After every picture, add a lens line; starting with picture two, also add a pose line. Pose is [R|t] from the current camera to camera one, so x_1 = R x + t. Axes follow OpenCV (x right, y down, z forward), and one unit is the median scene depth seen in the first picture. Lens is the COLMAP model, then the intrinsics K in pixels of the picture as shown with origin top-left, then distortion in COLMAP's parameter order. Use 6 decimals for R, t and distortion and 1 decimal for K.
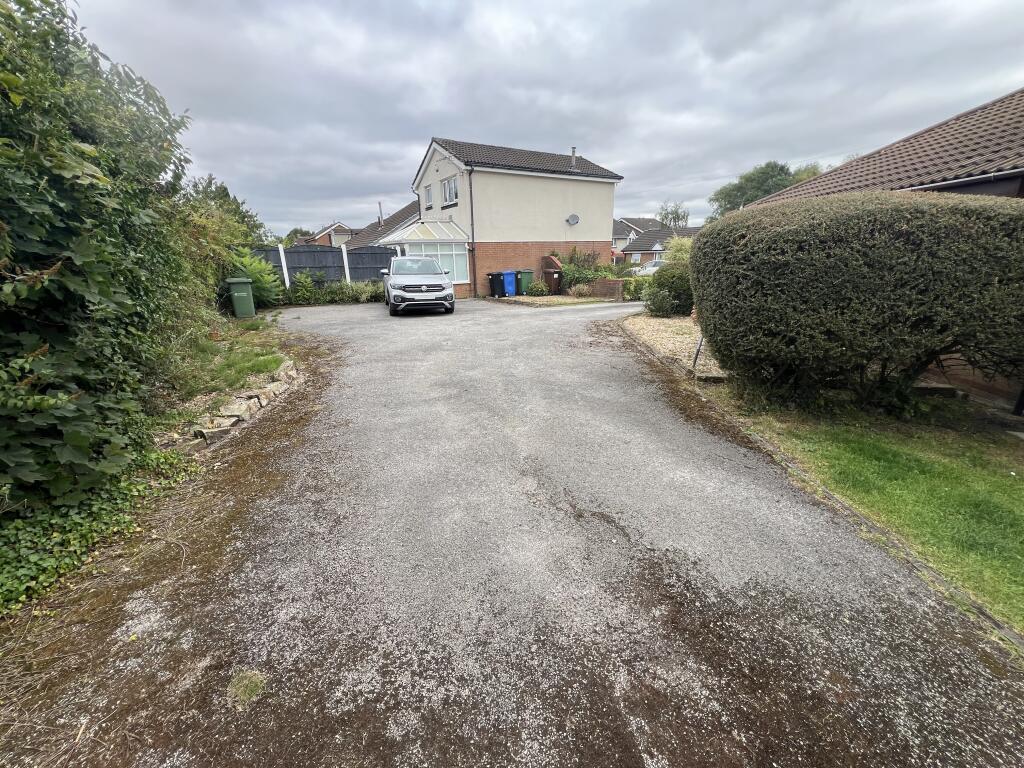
lens RADIAL K [[409.2, 0, 508.7], [0, 409.2, 382.2], [0, 0, 1]] dist [-0.001016, 0.000234]
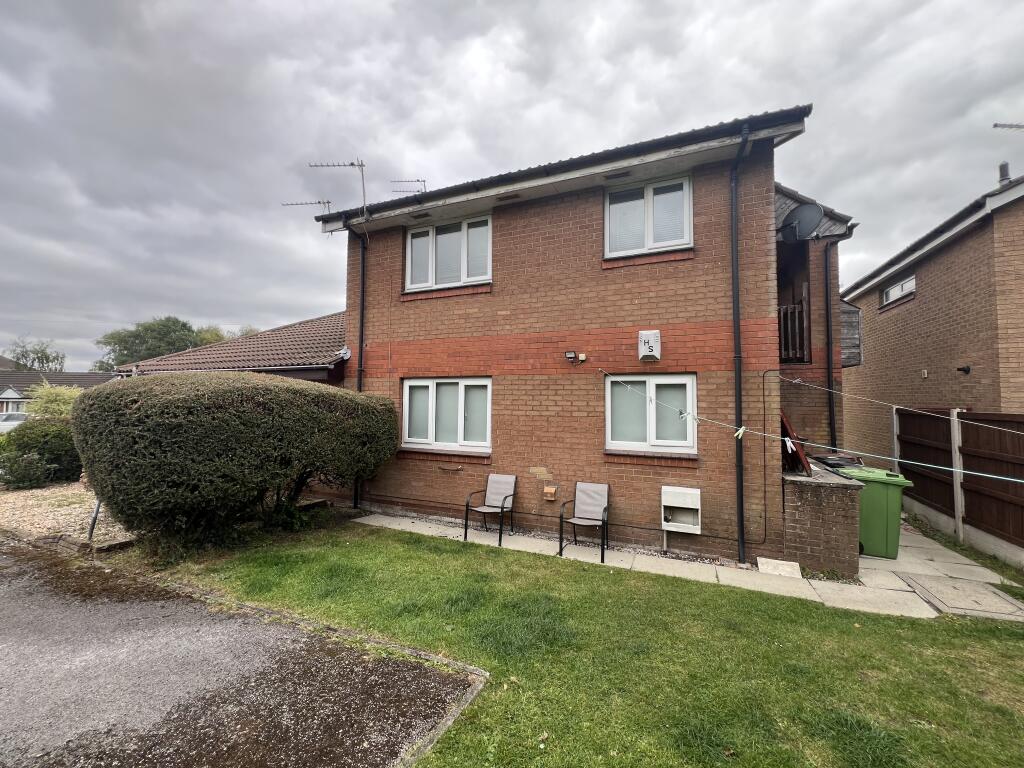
lens RADIAL K [[409.2, 0, 508.7], [0, 409.2, 382.2], [0, 0, 1]] dist [-0.001016, 0.000234]
pose [[0.345363, 0.062949, 0.936356, -0.109165], [0.268810, 0.949307, -0.162966, 0.042410], [-0.899147, 0.307984, 0.310934, -0.253008]]
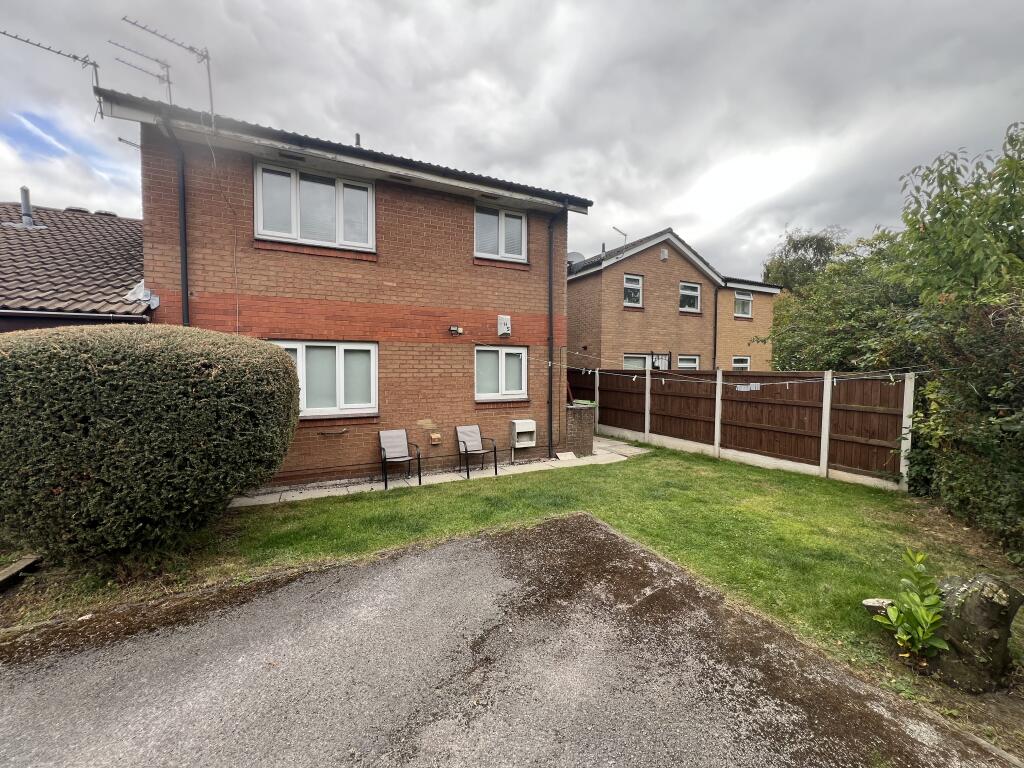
lens RADIAL K [[409.2, 0, 508.7], [0, 409.2, 382.2], [0, 0, 1]] dist [-0.001016, 0.000234]
pose [[-0.492596, -0.015940, 0.870112, -0.460985], [0.268425, 0.948300, 0.169335, -0.292567], [-0.827827, 0.316974, -0.462851, 0.862855]]
